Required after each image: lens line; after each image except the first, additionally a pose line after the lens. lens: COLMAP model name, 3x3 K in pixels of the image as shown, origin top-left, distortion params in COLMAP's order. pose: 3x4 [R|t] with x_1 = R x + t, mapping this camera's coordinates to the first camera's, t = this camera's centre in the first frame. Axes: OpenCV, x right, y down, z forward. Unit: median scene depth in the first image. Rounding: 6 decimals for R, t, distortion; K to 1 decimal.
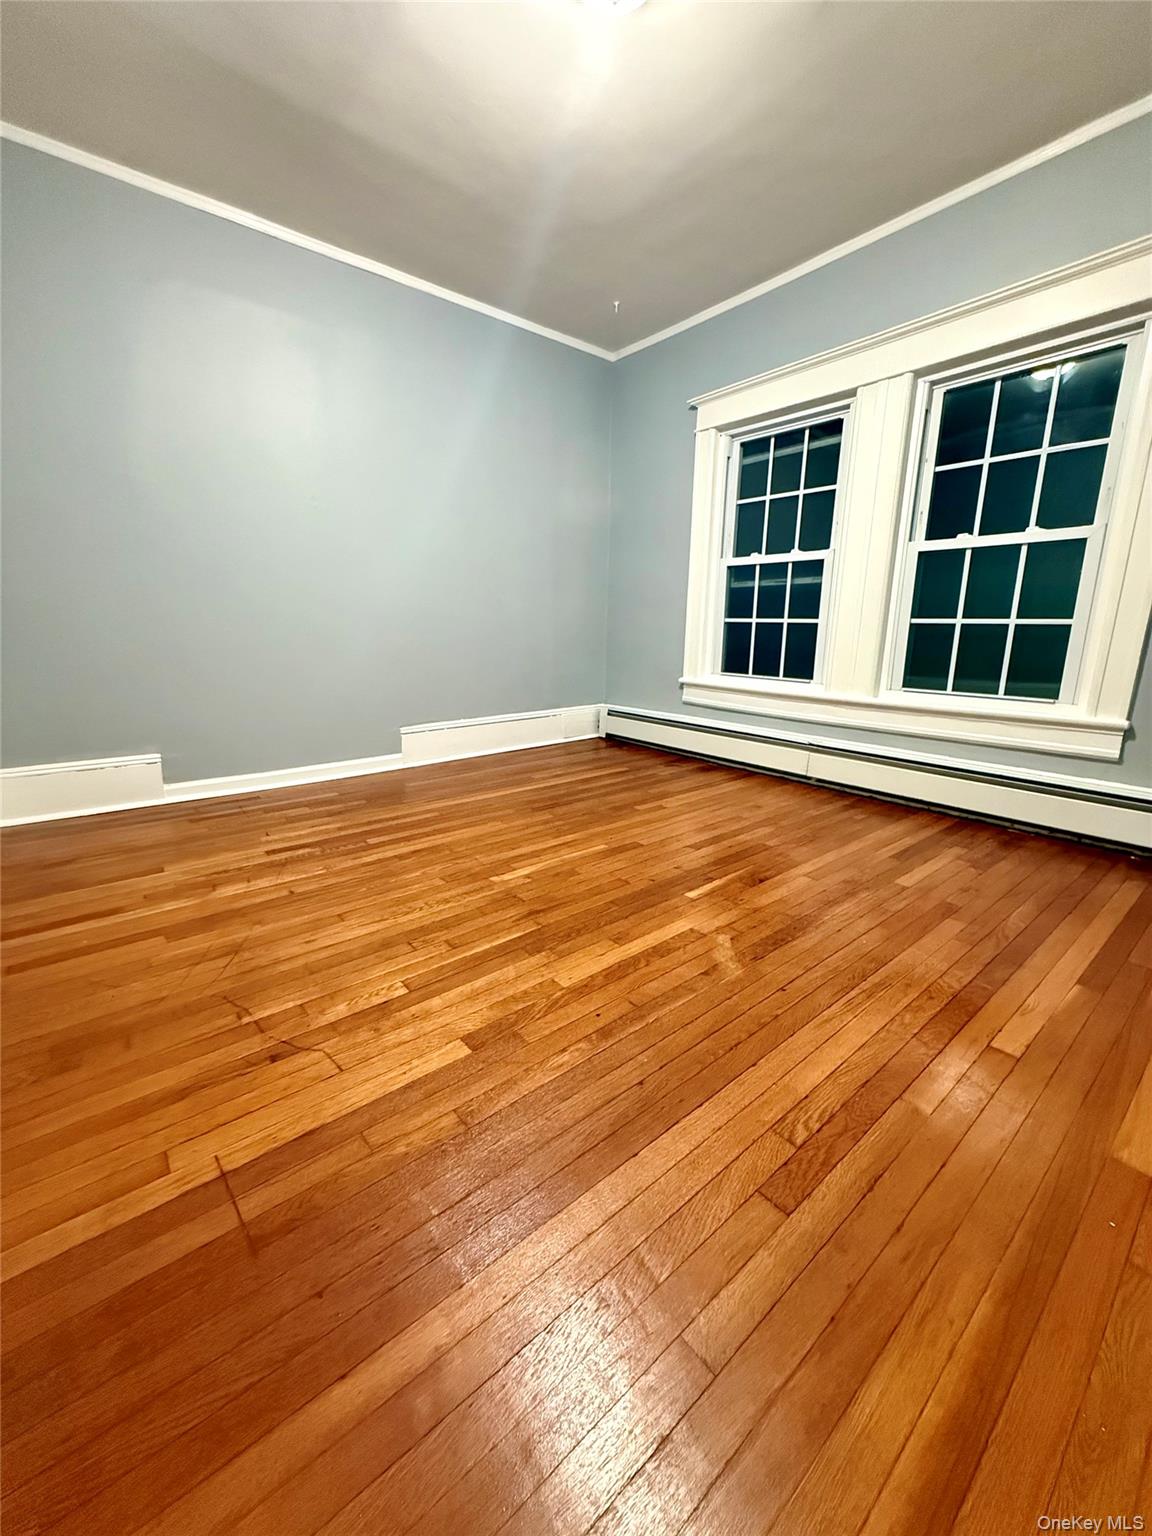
lens RADIAL K [[613.4, 0, 576.8], [0, 613.4, 761.2], [0, 0, 1]] dist [-0.003612, 0.000193]
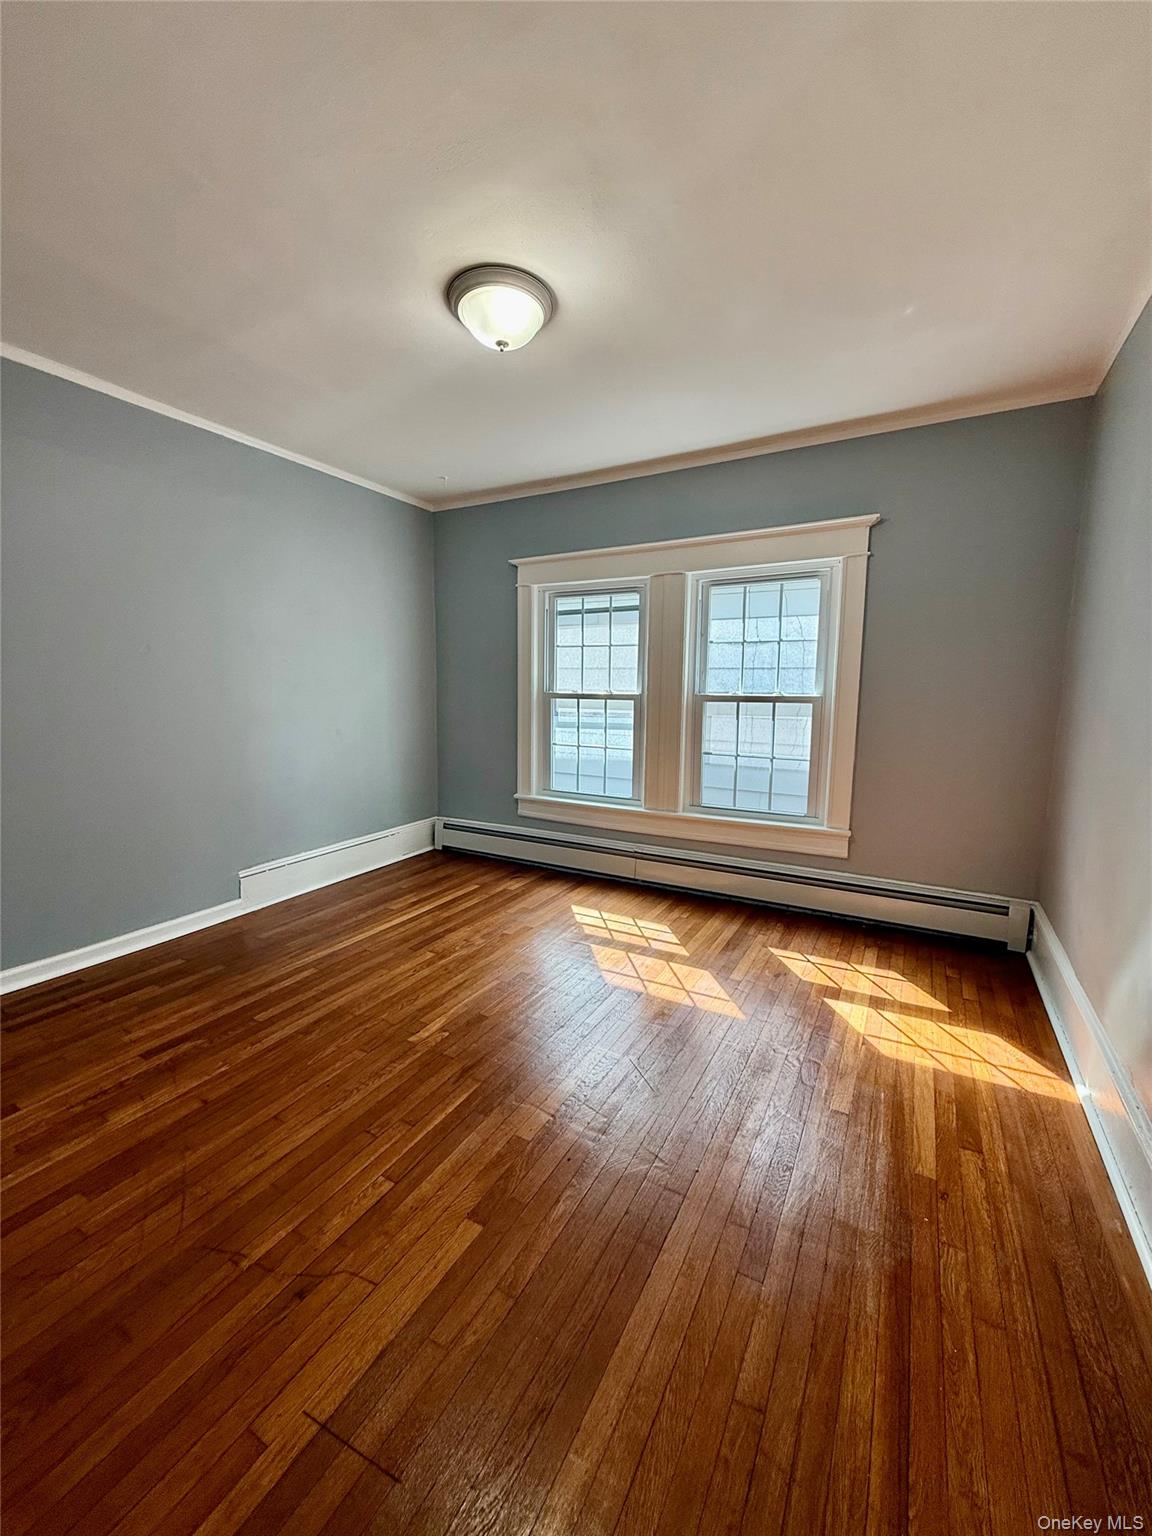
lens RADIAL K [[613.4, 0, 580.8], [0, 613.4, 756.3], [0, 0, 1]] dist [-0.003612, 0.000193]
pose [[0.929983, -0.041012, 0.365307, -0.266304], [0.080290, 0.992425, -0.092984, -0.198885], [-0.358726, 0.115804, 0.926232, -0.167013]]
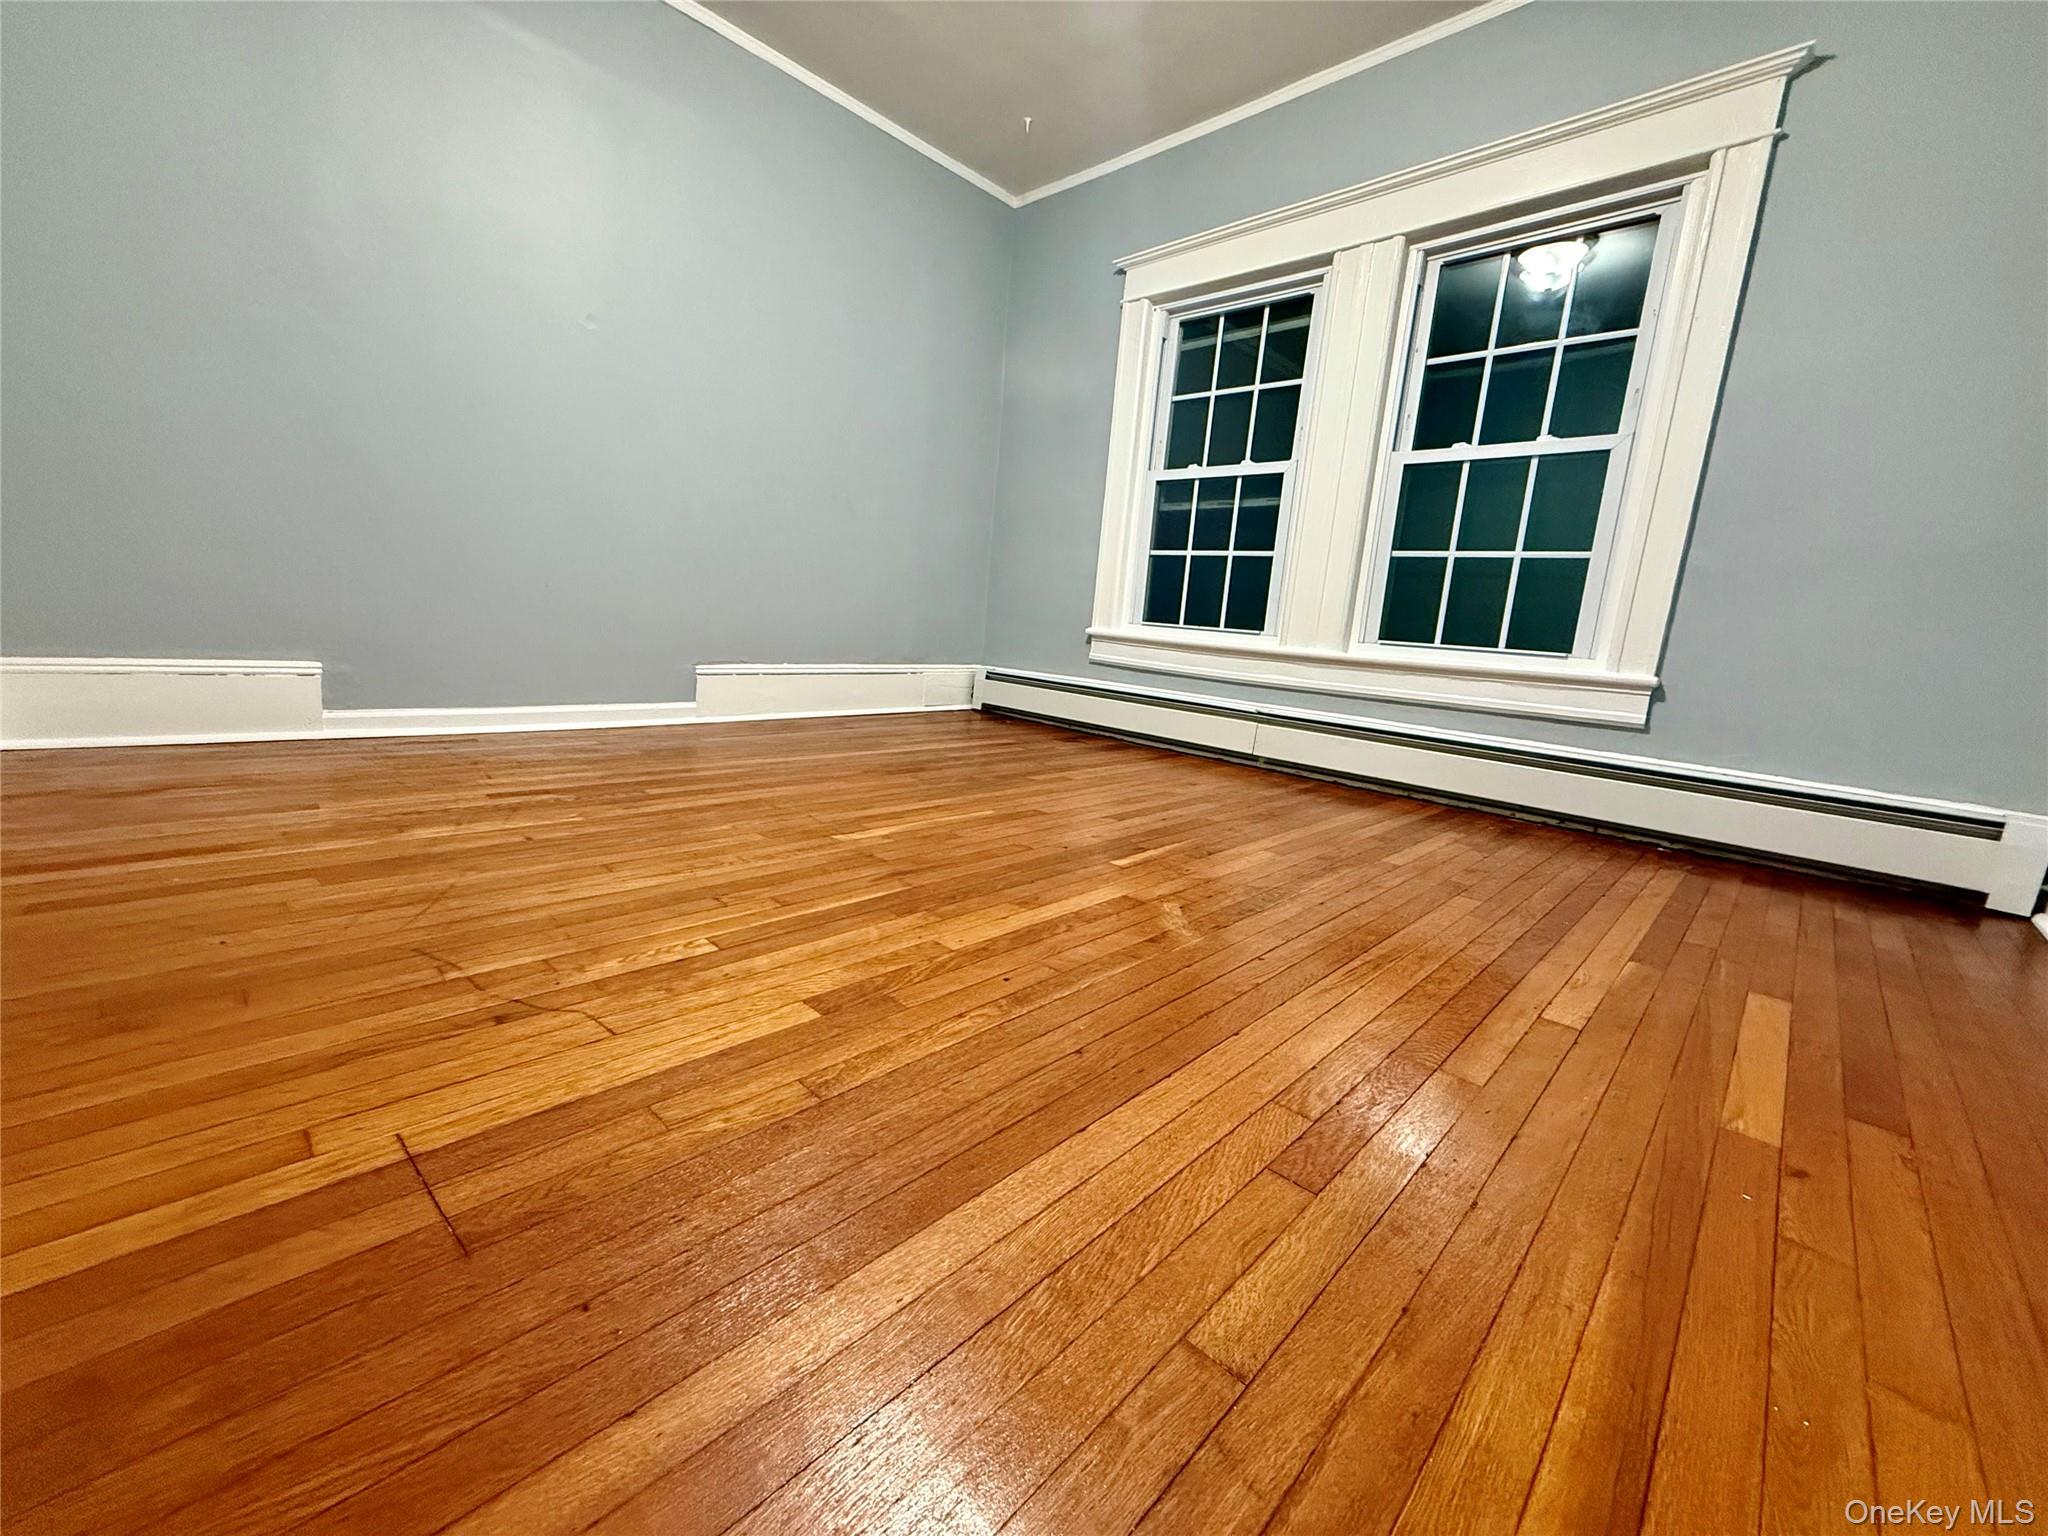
lens RADIAL K [[817.9, 0, 1019.0], [0, 817.9, 761.5], [0, 0, 1]] dist [-0.003612, 0.000193]
pose [[0.991750, 0.047448, 0.119080, -0.053830], [-0.042411, 0.998110, -0.044480, 0.160159], [-0.120965, 0.039063, 0.991888, 0.065236]]
